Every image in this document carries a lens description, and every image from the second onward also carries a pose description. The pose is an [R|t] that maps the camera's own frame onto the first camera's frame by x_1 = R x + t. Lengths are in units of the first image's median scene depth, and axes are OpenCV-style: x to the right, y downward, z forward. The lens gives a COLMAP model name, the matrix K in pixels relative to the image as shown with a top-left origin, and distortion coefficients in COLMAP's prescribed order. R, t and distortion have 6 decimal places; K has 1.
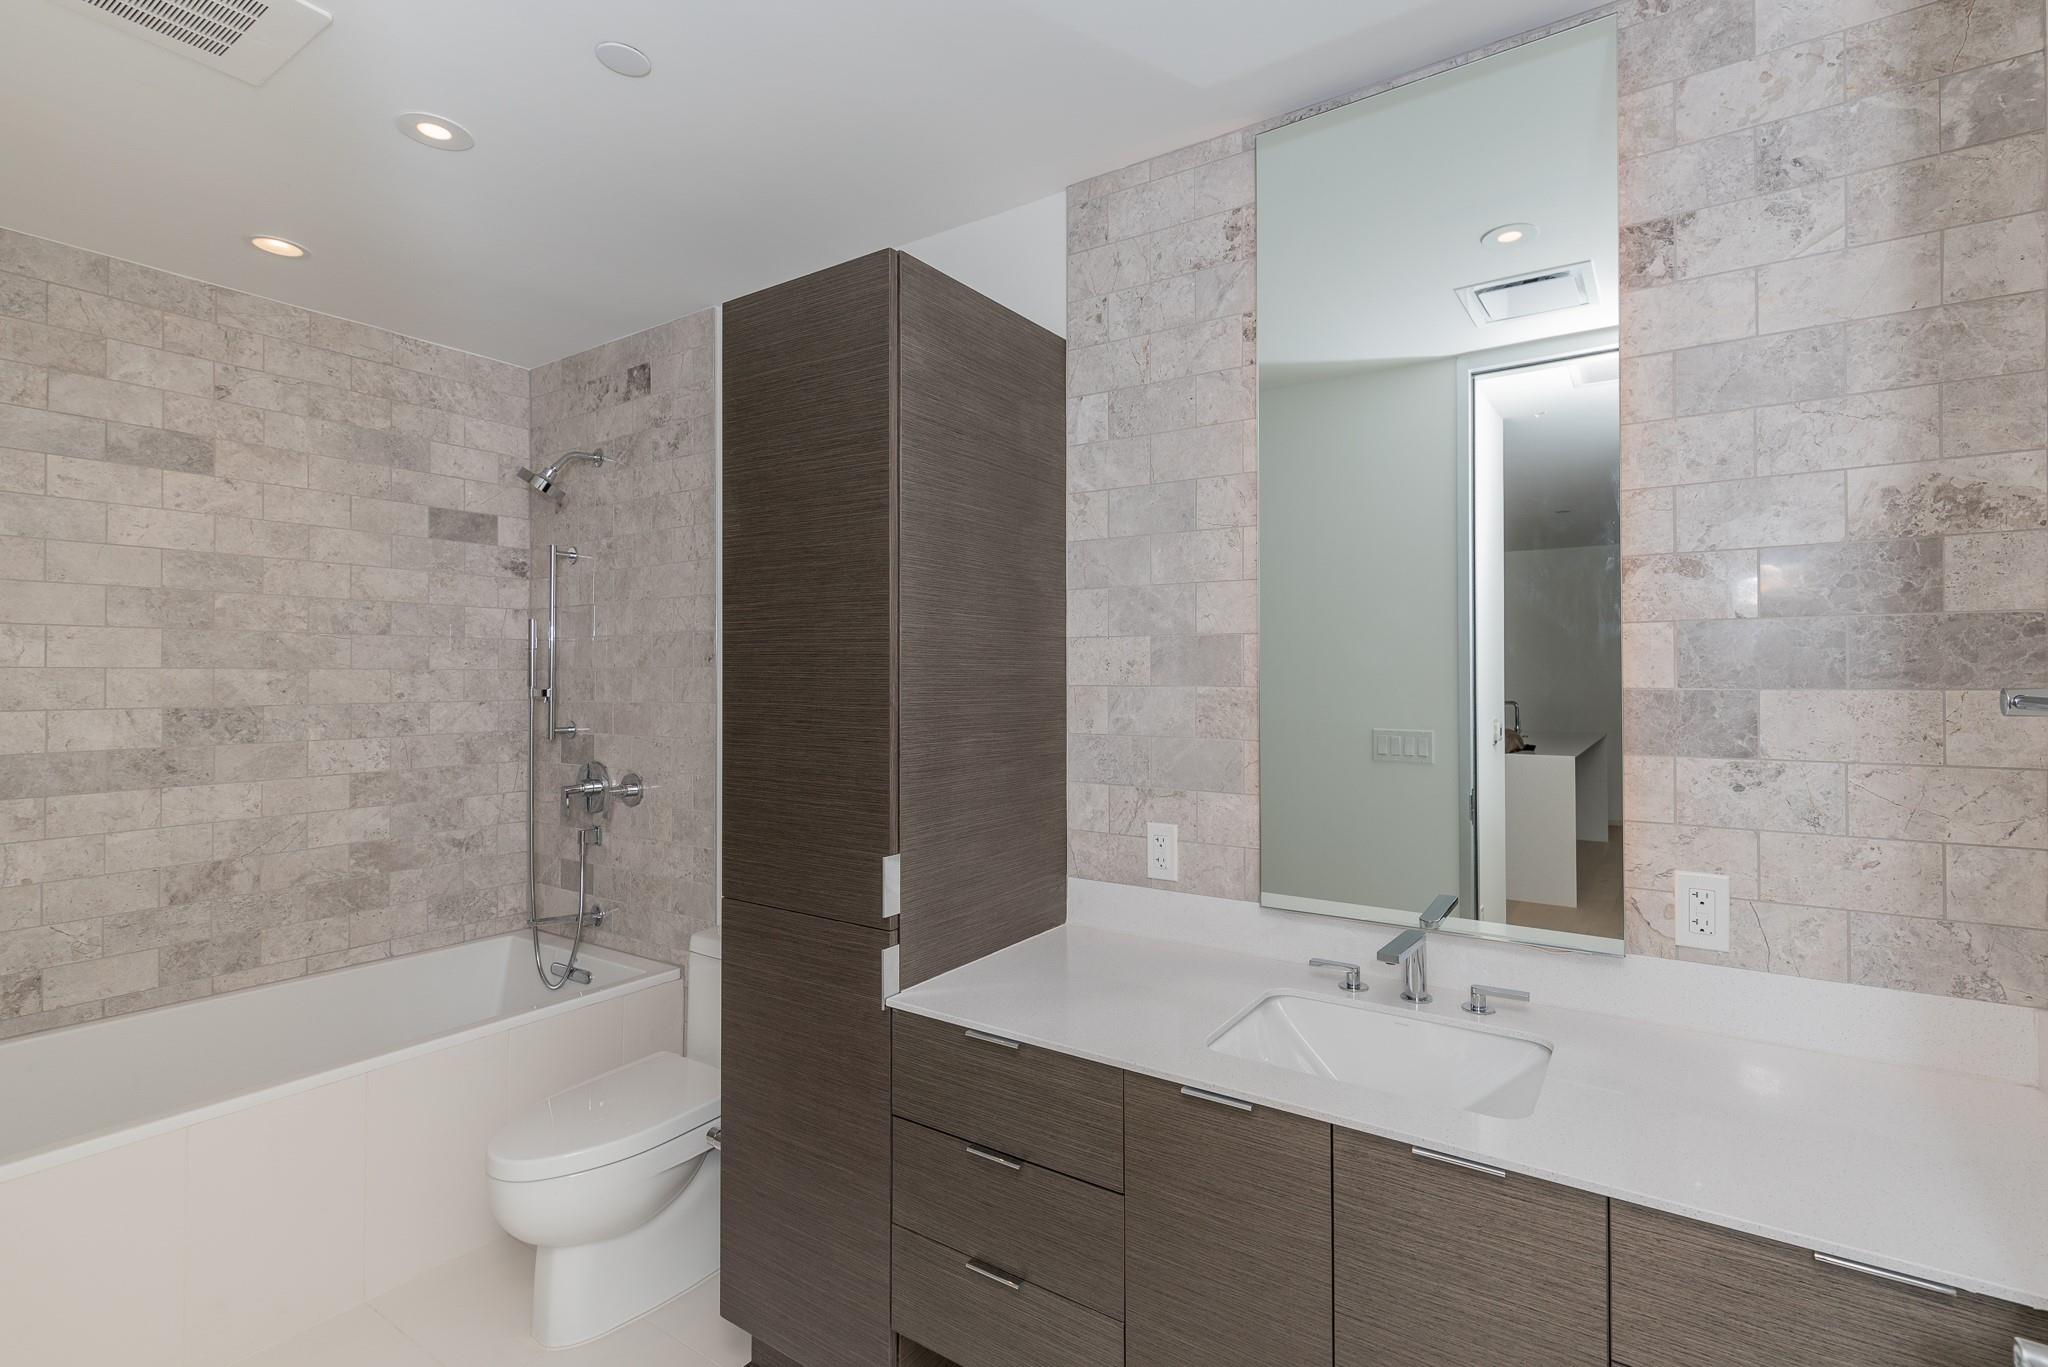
lens RADIAL K [[912.2, 0, 1031.2], [0, 912.2, 665.9], [0, 0, 1]] dist [0.000589, -0.000226]
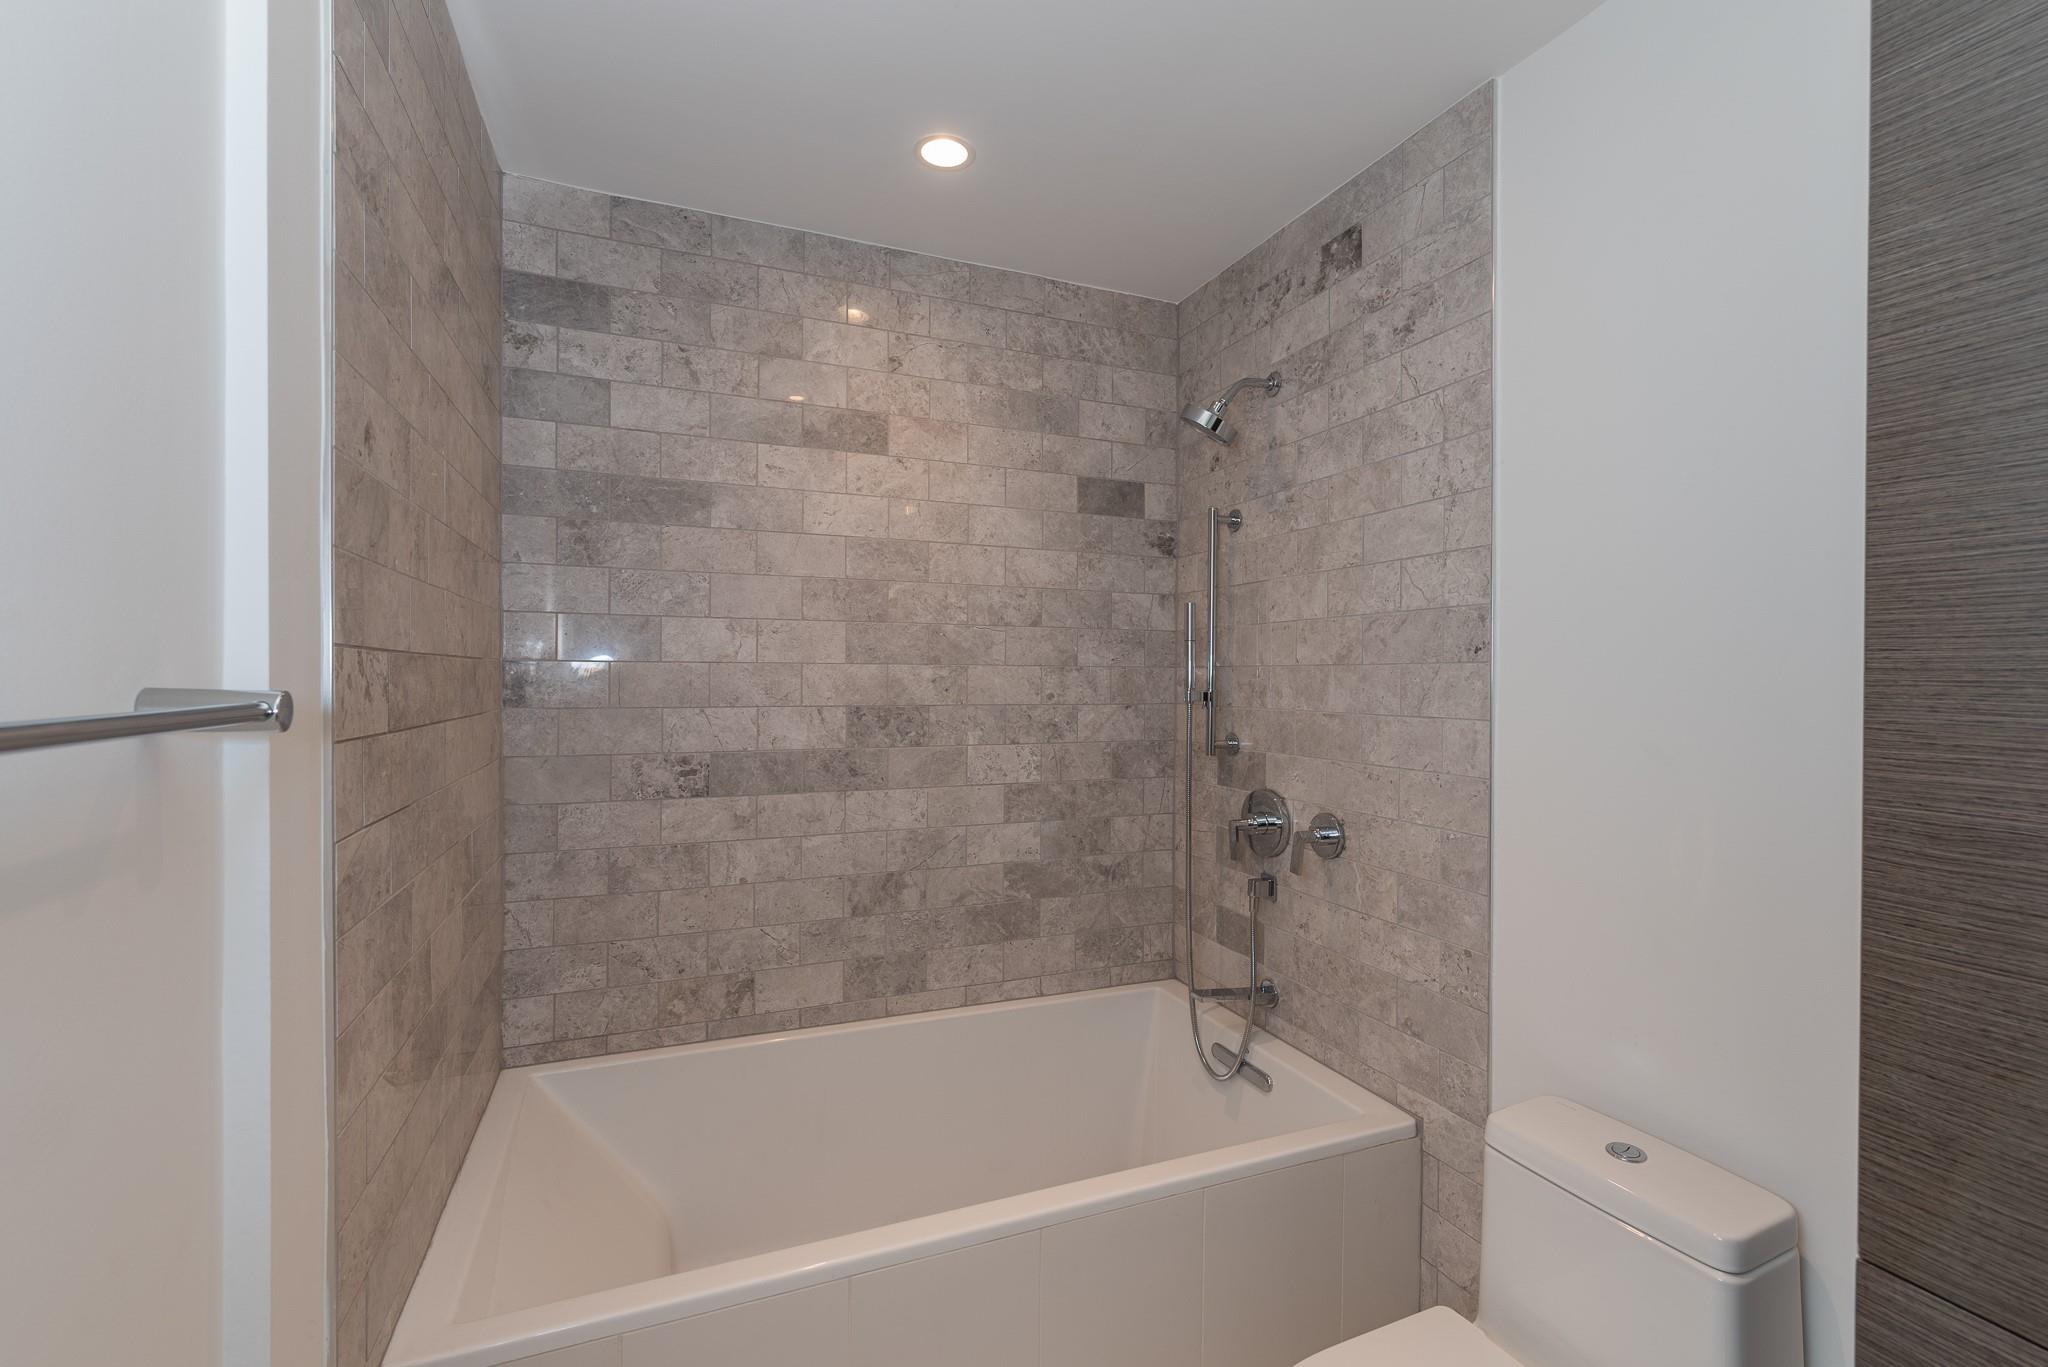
lens RADIAL K [[912.2, 0, 1031.2], [0, 912.2, 665.9], [0, 0, 1]] dist [0.000589, -0.000226]
pose [[0.832193, 0.001373, -0.554484, -0.244221], [-0.001237, 0.999999, 0.000620, 0.003371], [0.554484, 0.000170, 0.832194, 0.289830]]
